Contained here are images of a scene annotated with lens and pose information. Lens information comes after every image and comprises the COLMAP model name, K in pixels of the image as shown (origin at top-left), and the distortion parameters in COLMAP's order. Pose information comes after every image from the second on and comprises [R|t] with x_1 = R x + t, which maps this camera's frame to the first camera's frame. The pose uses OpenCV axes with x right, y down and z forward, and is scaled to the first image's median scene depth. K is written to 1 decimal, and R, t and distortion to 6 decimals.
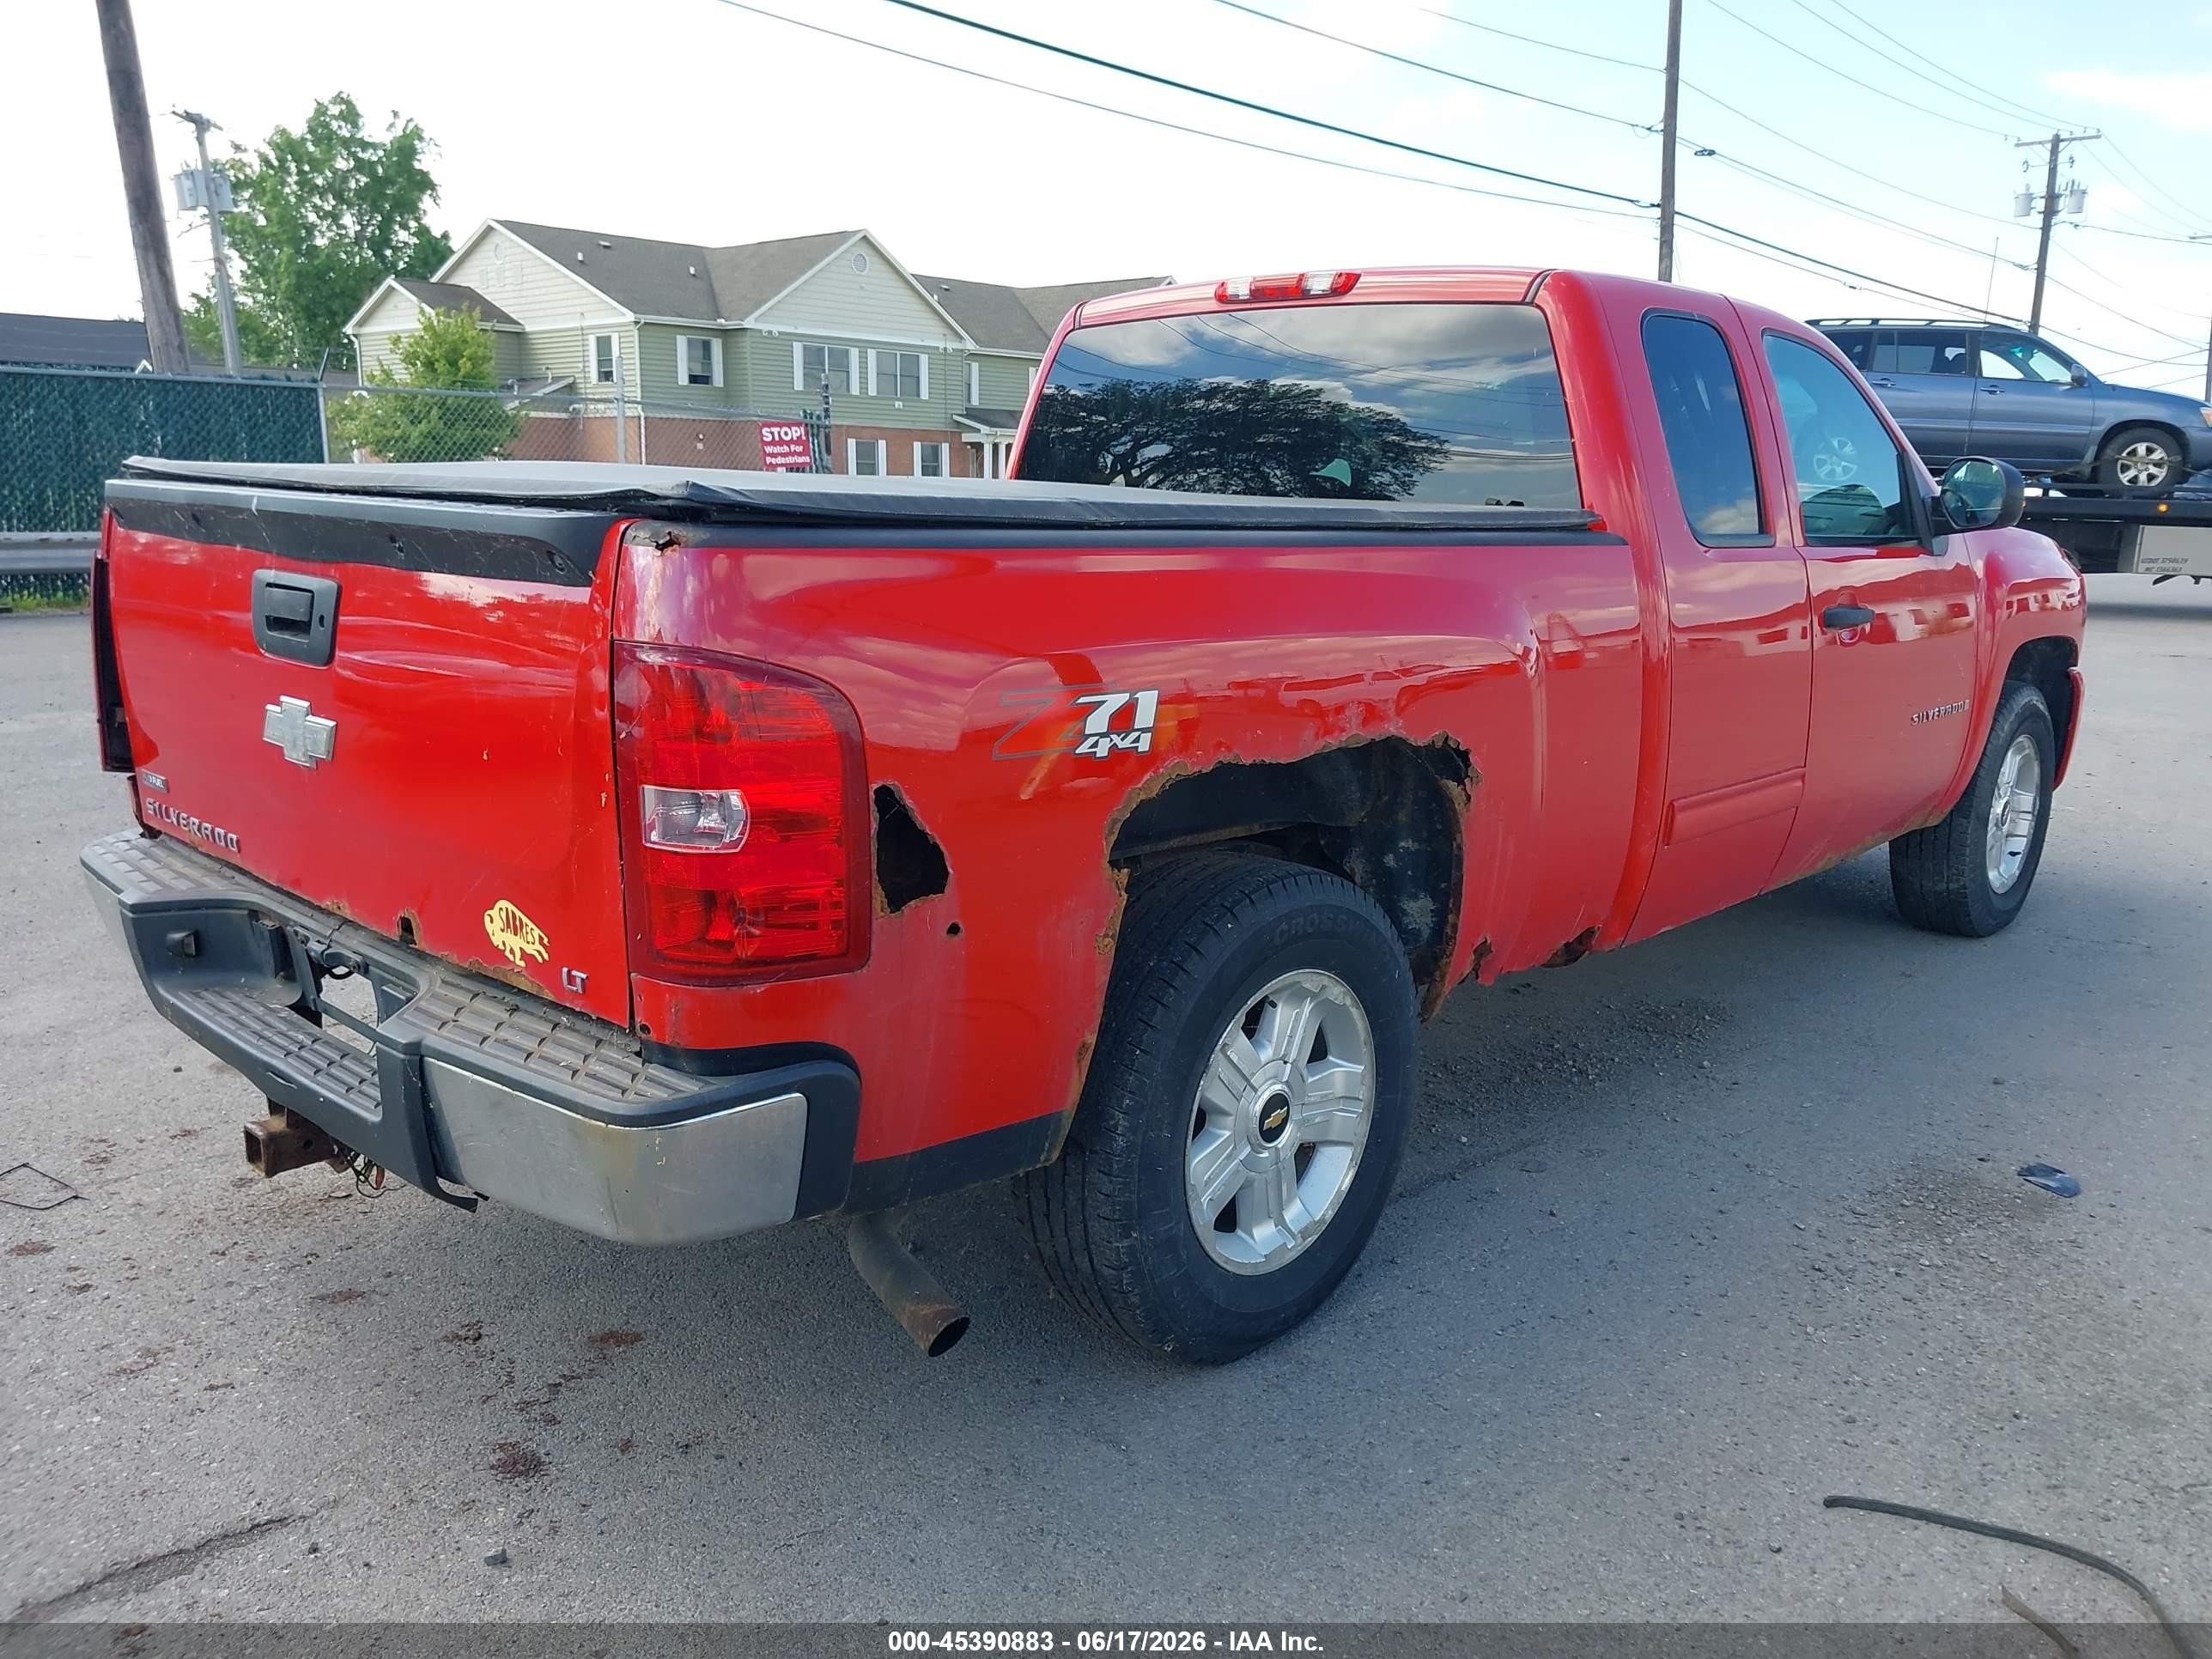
lens RADIAL K [[1736.4, 0, 1124.2], [0, 1736.4, 807.0], [0, 0, 1]] dist [0.025430, -0.007943]
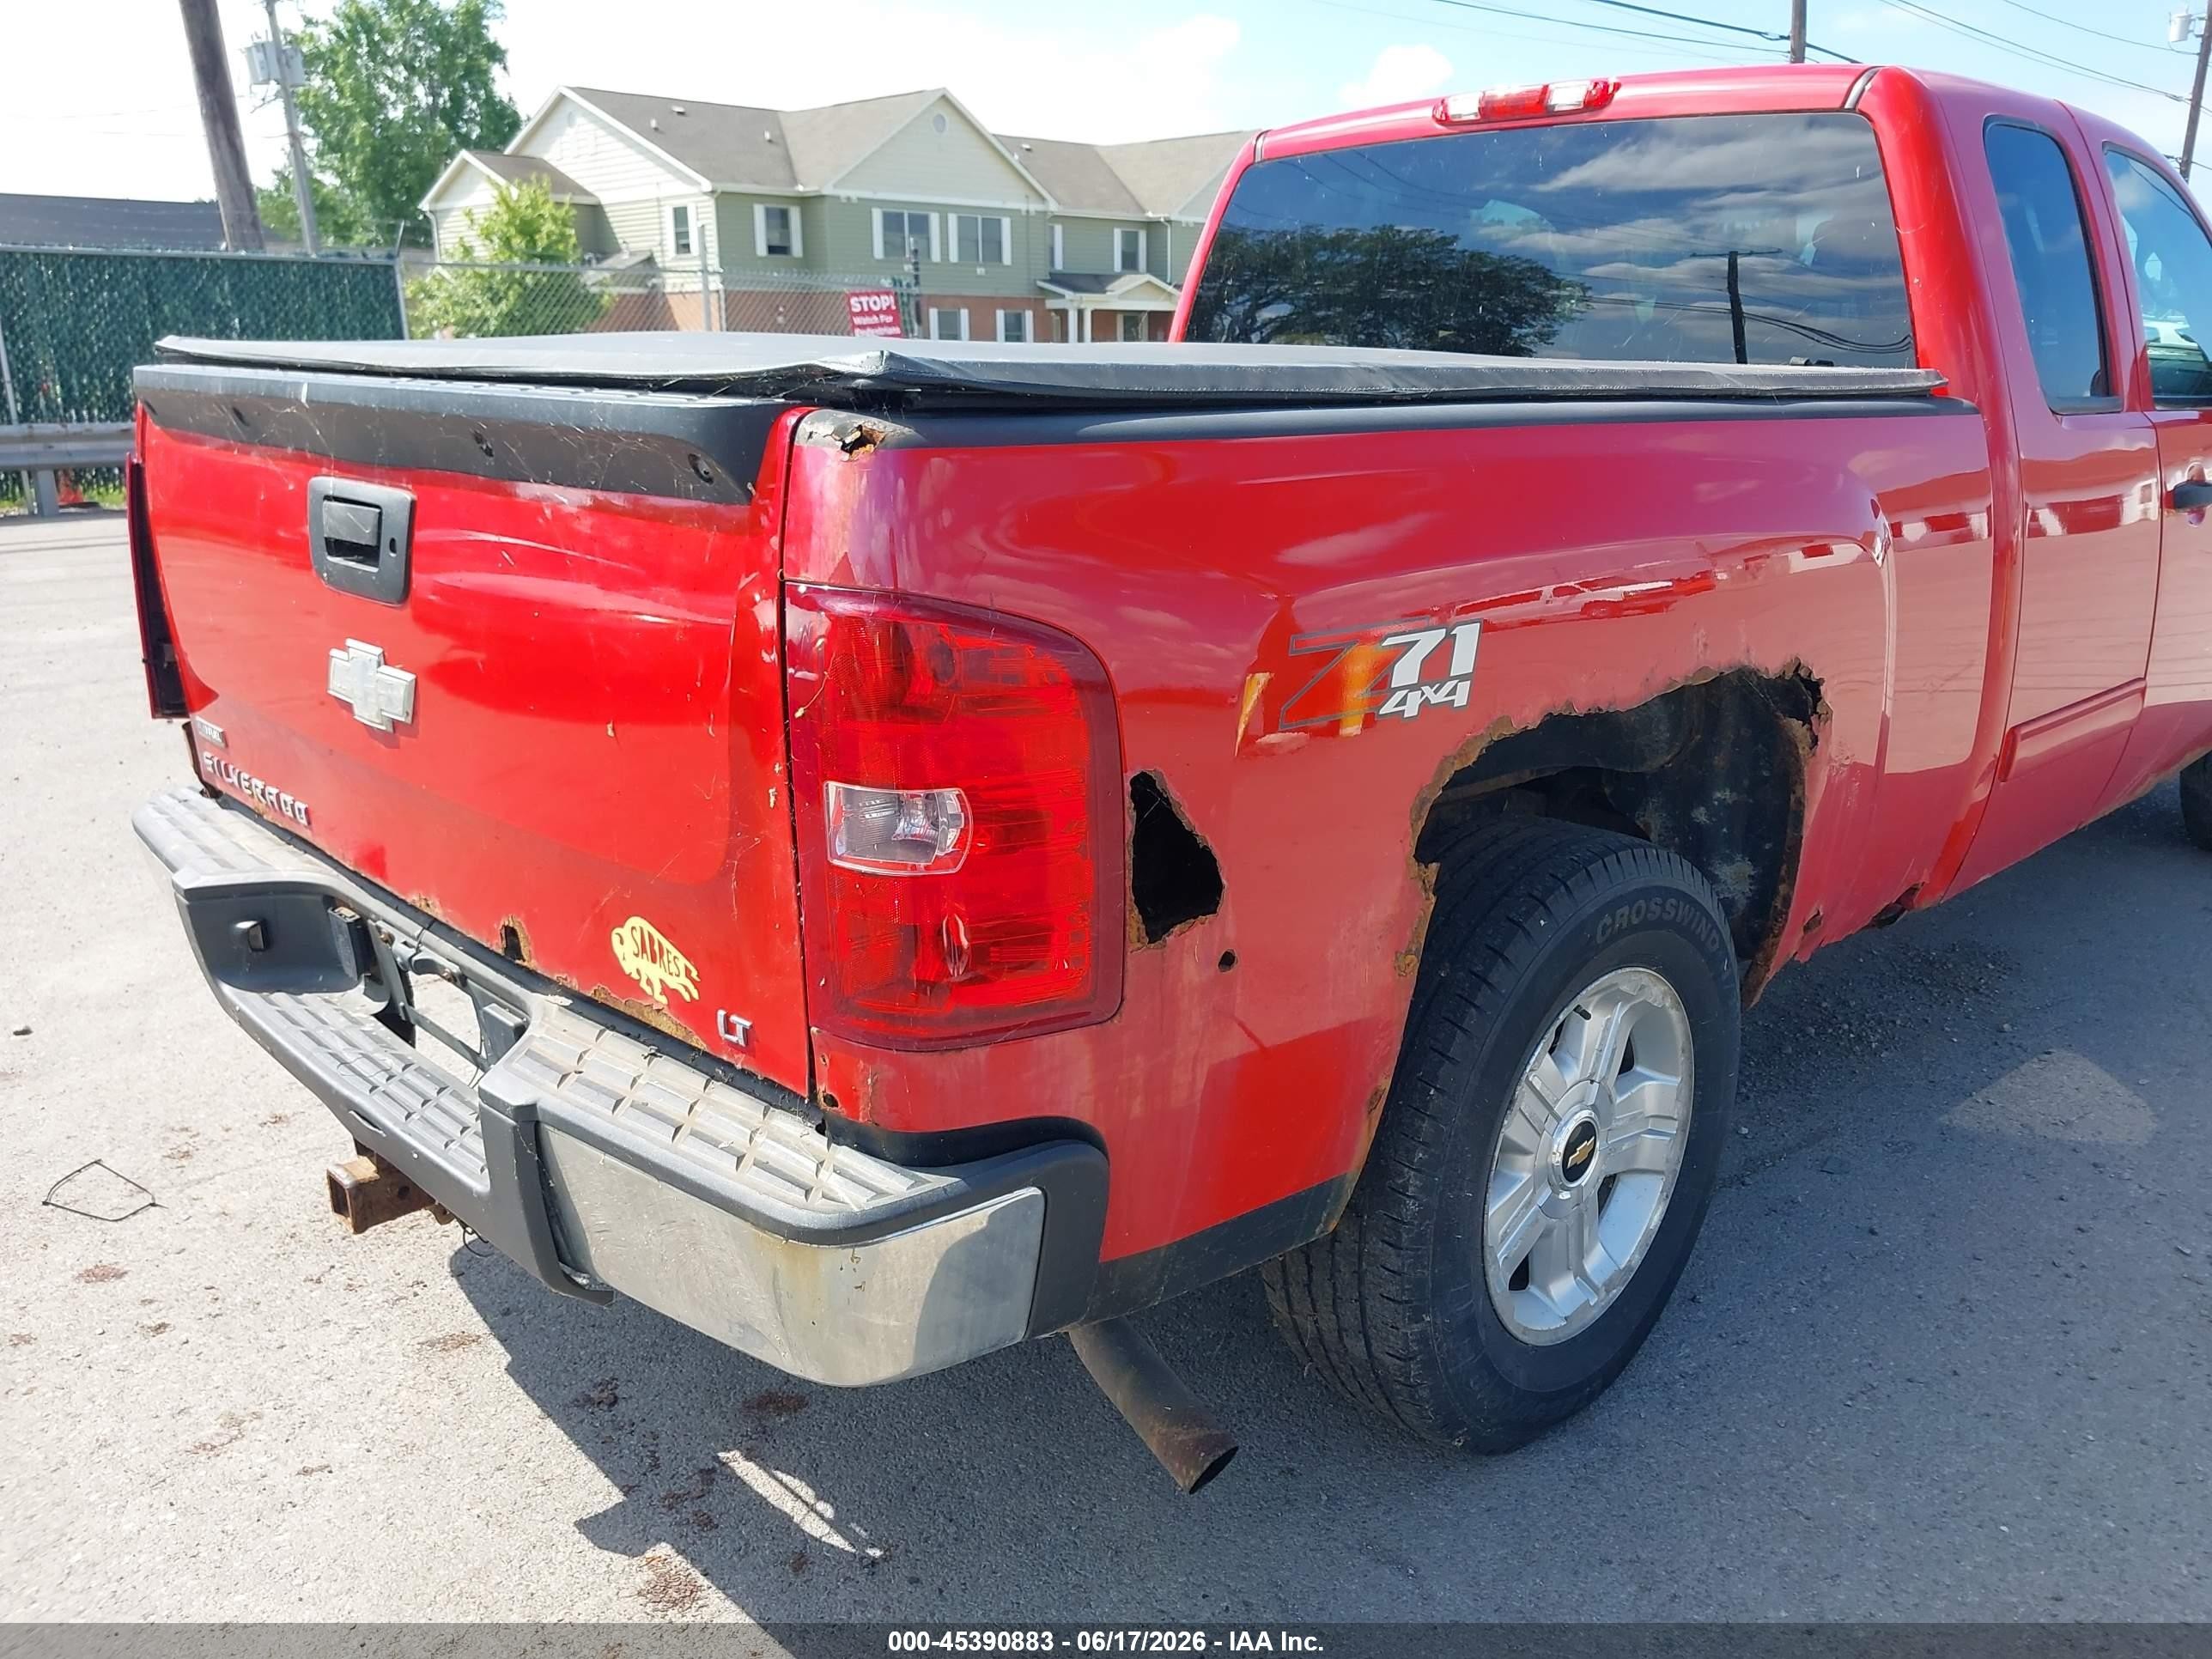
lens RADIAL K [[1743.5, 0, 1101.2], [0, 1743.5, 831.6], [0, 0, 1]] dist [0.028773, -0.001988]
pose [[0.998055, -0.004245, -0.062196, -0.078156], [0.009477, 0.996415, 0.084069, -0.034562], [0.061616, -0.084495, 0.994517, 0.188715]]
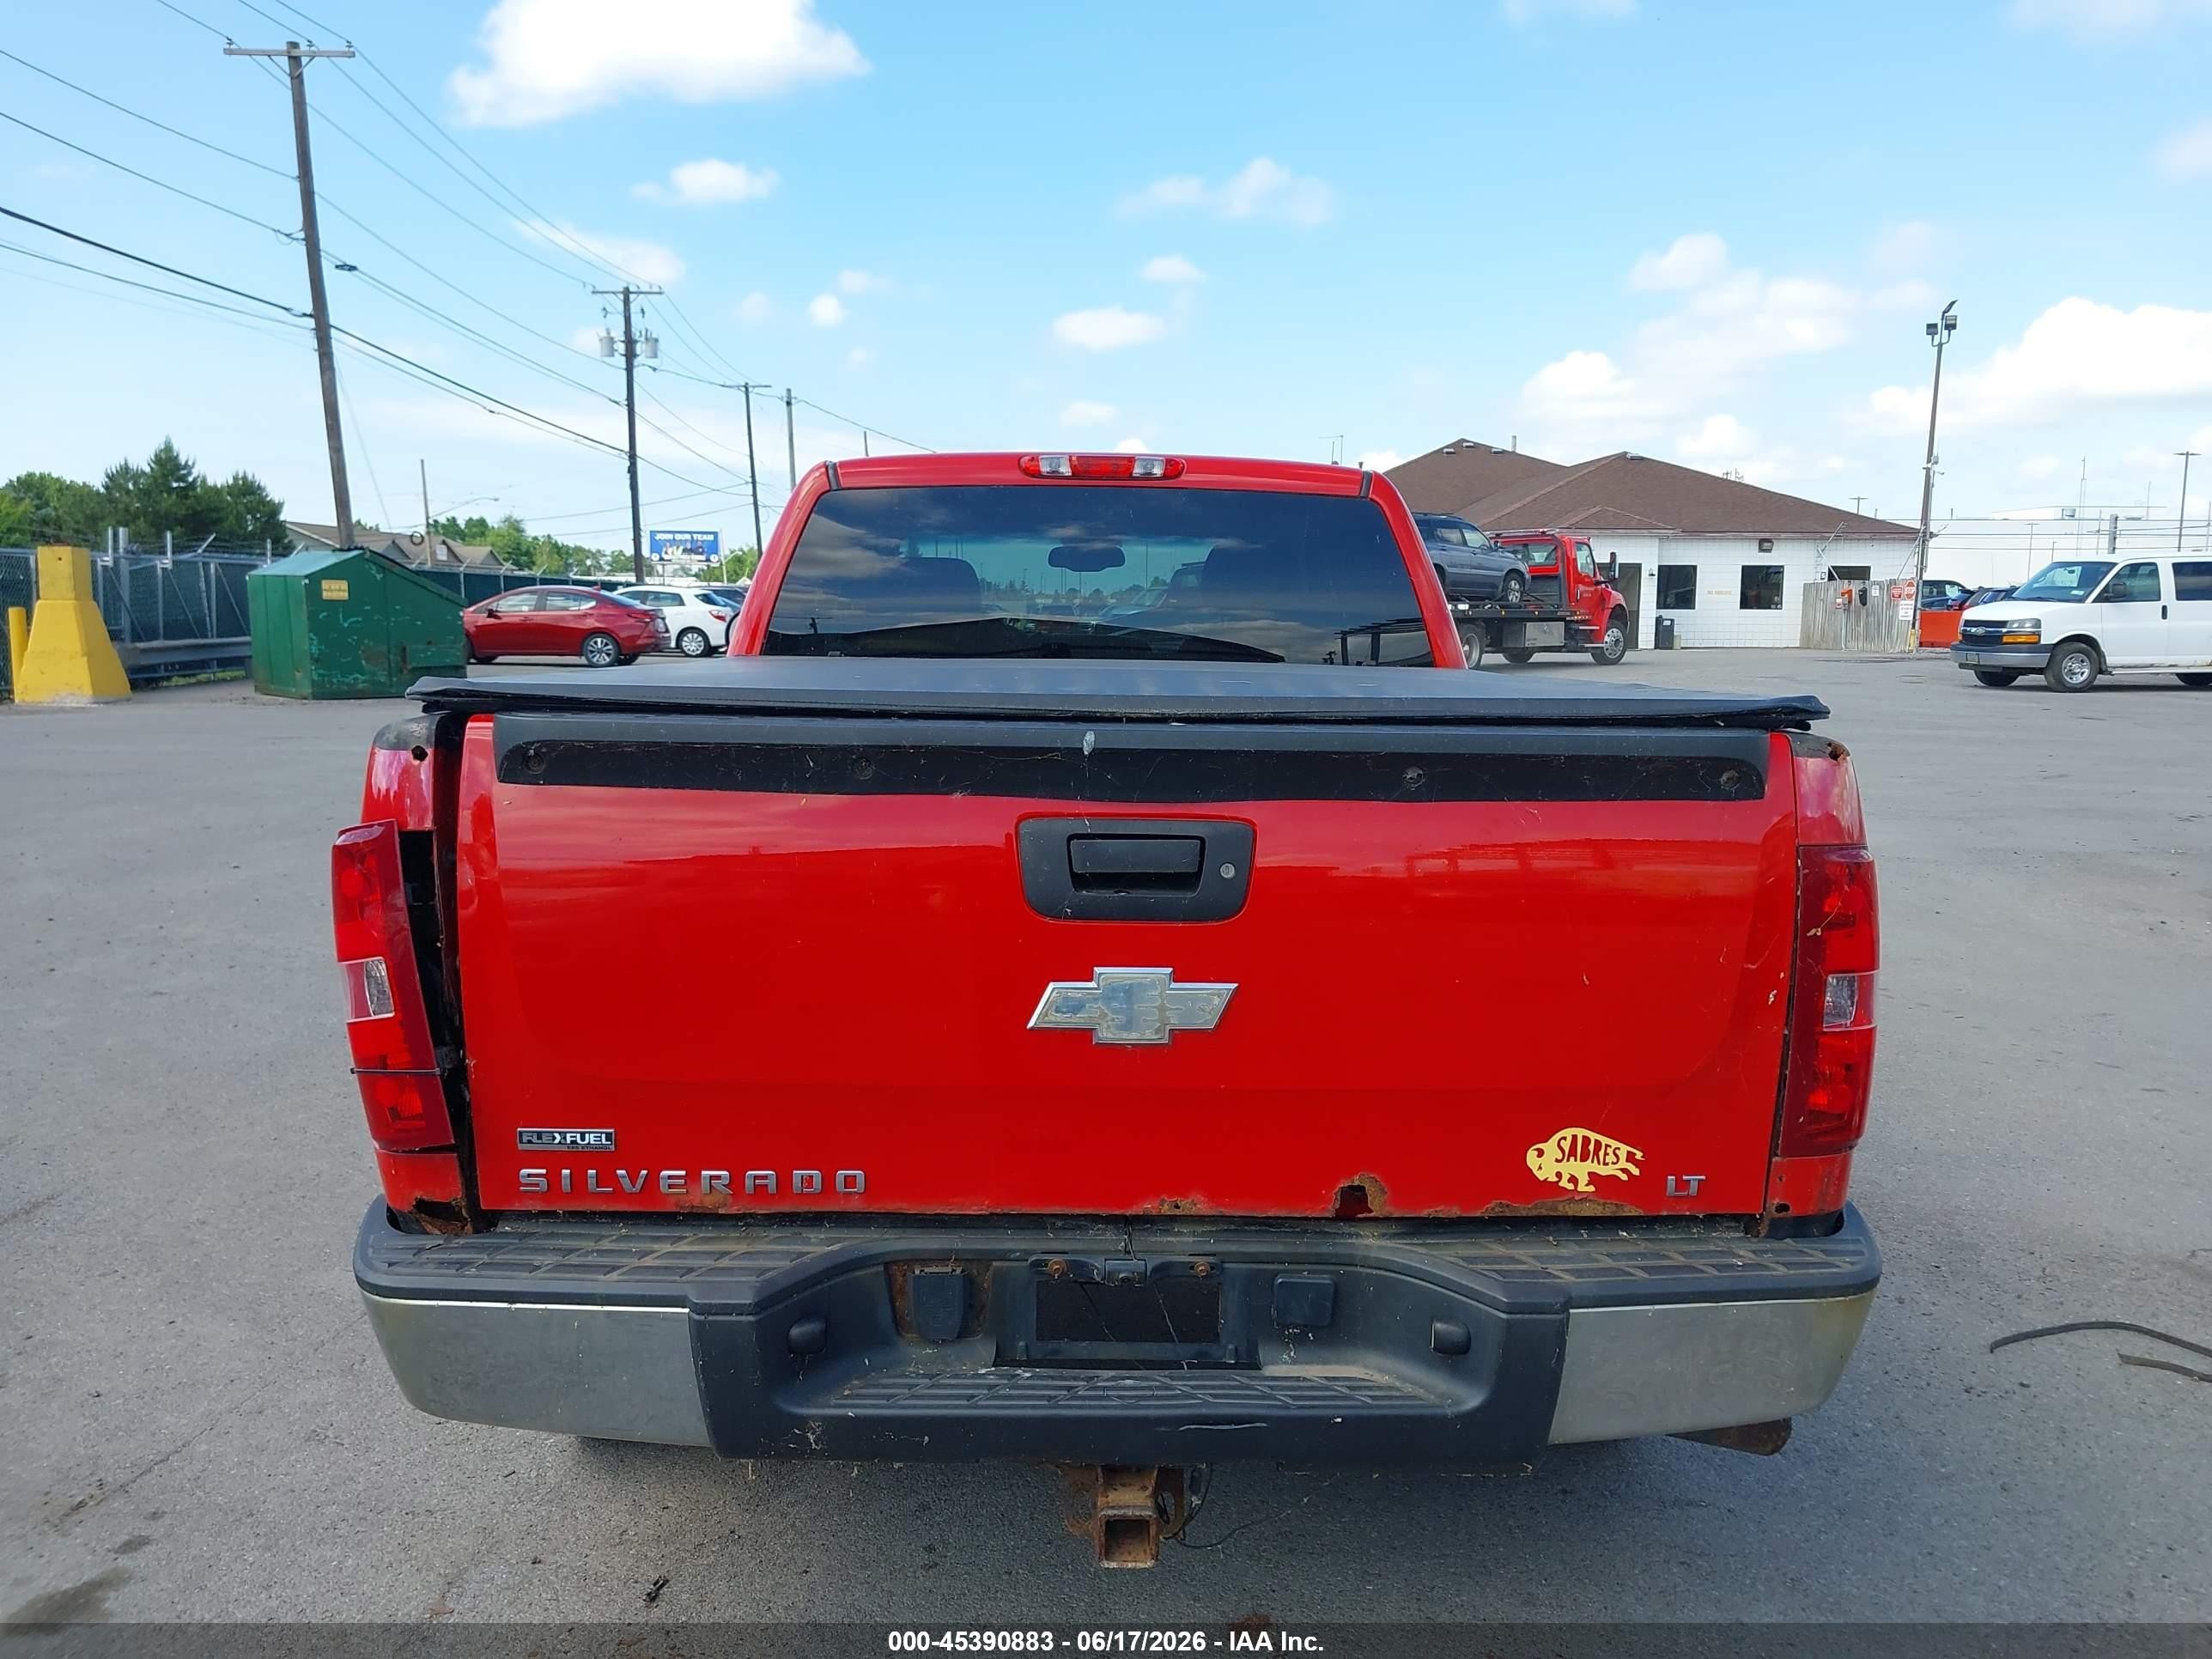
lens RADIAL K [[1736.4, 0, 1124.2], [0, 1736.4, 807.0], [0, 0, 1]] dist [0.025430, -0.007943]
pose [[0.715141, -0.098359, 0.692026, -0.876342], [0.141384, 0.989940, -0.005404, -0.112458], [-0.684532, 0.101706, 0.721853, 0.339939]]
